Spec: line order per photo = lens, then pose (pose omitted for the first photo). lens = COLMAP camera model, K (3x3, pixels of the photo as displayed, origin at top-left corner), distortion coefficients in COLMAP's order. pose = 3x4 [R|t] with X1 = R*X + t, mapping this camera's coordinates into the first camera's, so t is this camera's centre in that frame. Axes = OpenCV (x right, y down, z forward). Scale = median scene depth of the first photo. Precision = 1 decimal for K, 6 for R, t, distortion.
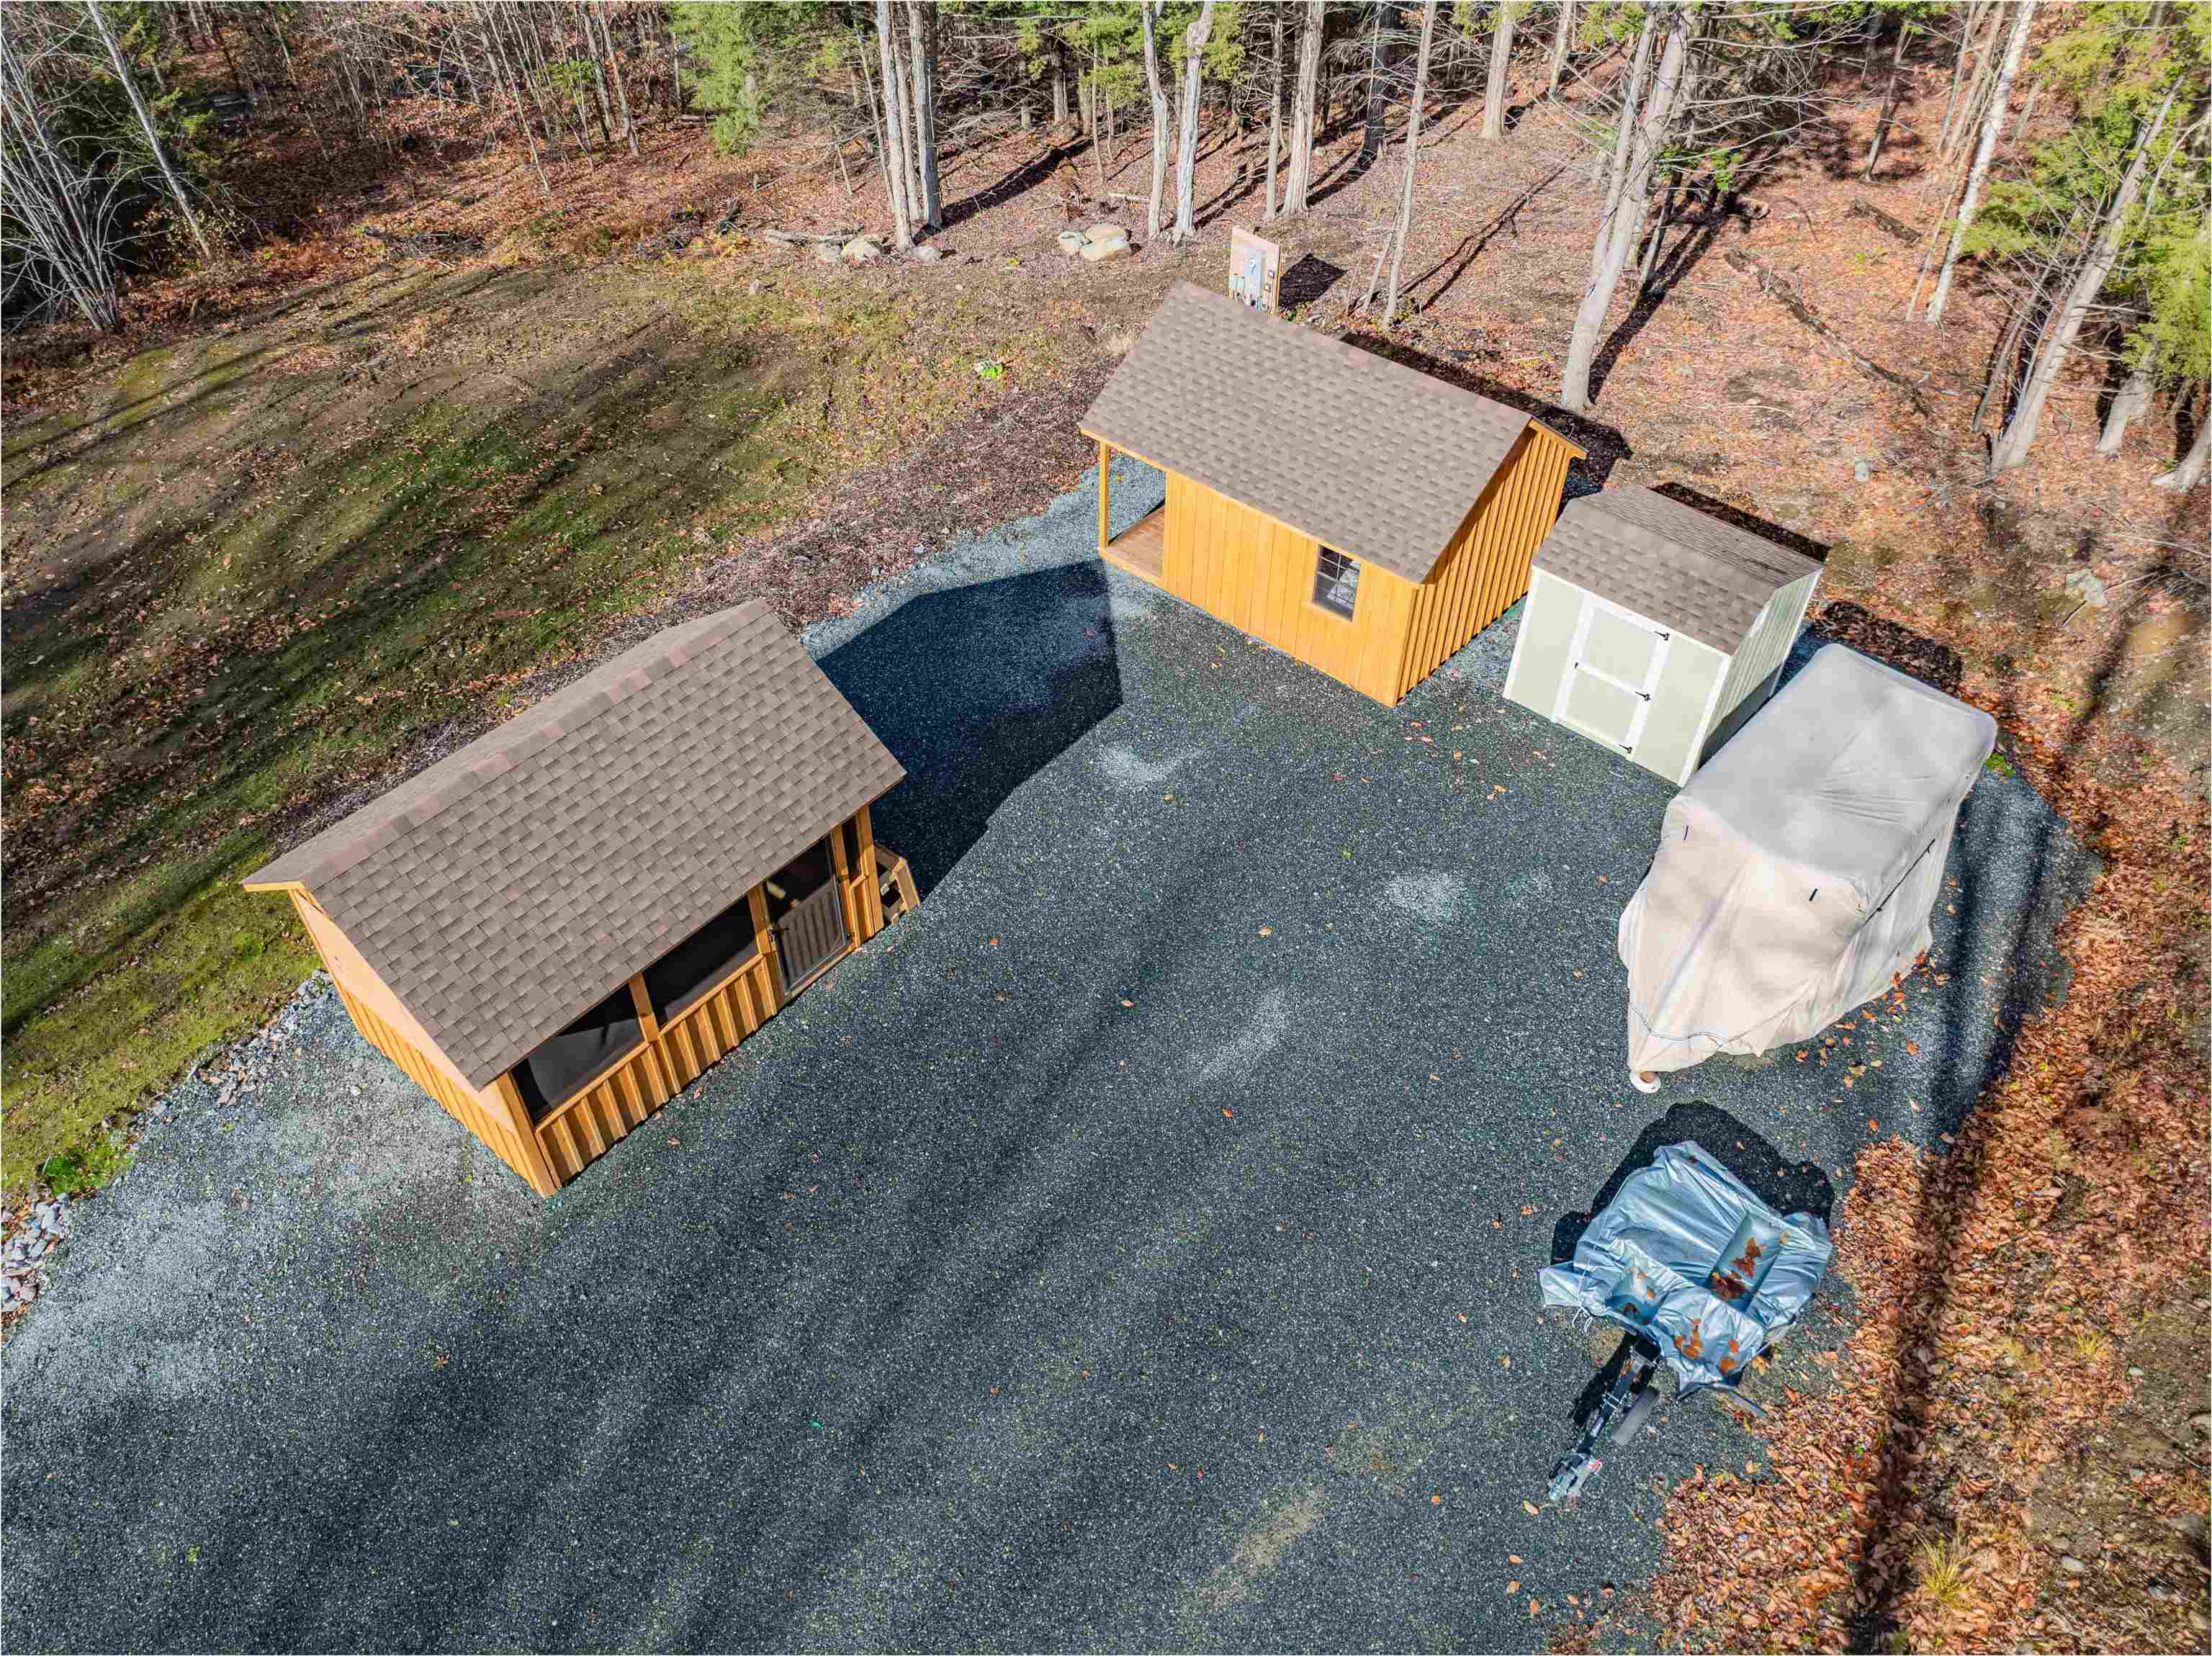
lens RADIAL K [[1552.5, 0, 1106.8], [0, 1552.5, 822.8], [0, 0, 1]] dist [-0.042409, 0.007928]
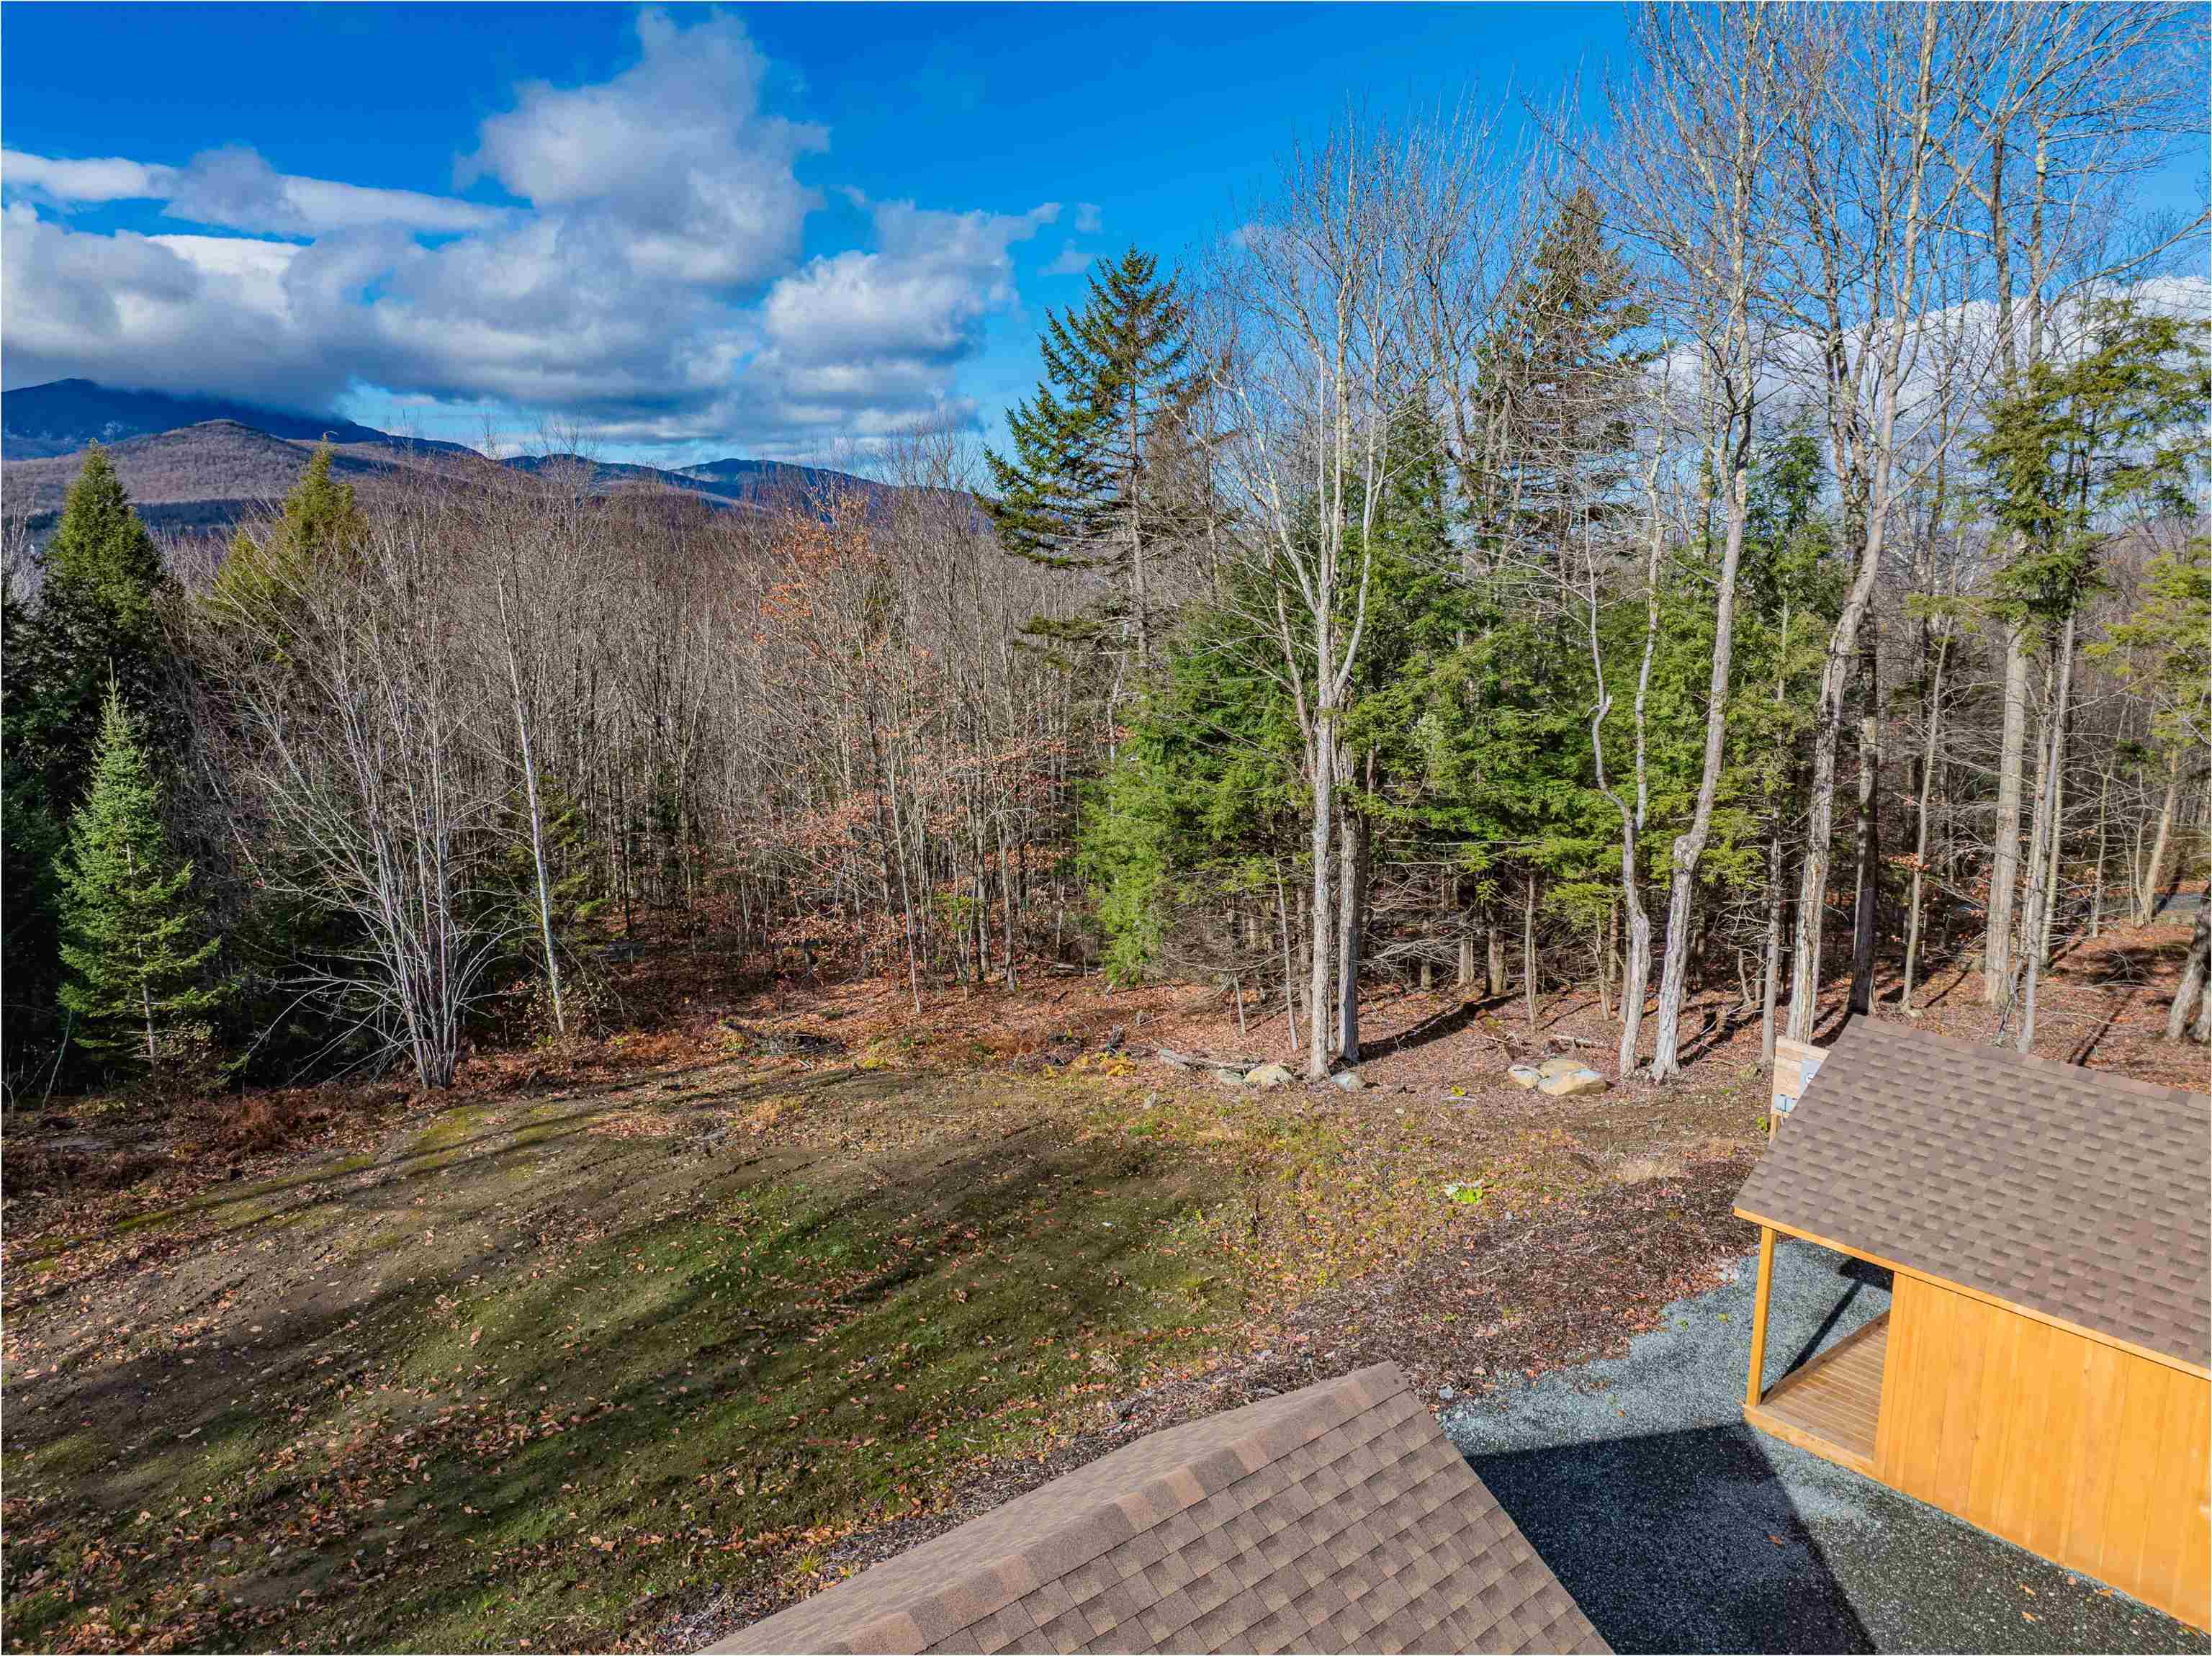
lens RADIAL K [[1552.5, 0, 1107.4], [0, 1552.5, 829.3], [0, 0, 1]] dist [-0.042409, 0.007928]
pose [[0.985150, 0.023522, -0.170075, -0.135883], [-0.114821, 0.826734, -0.550751, 0.003768], [0.127652, 0.562101, 0.817158, 0.263191]]
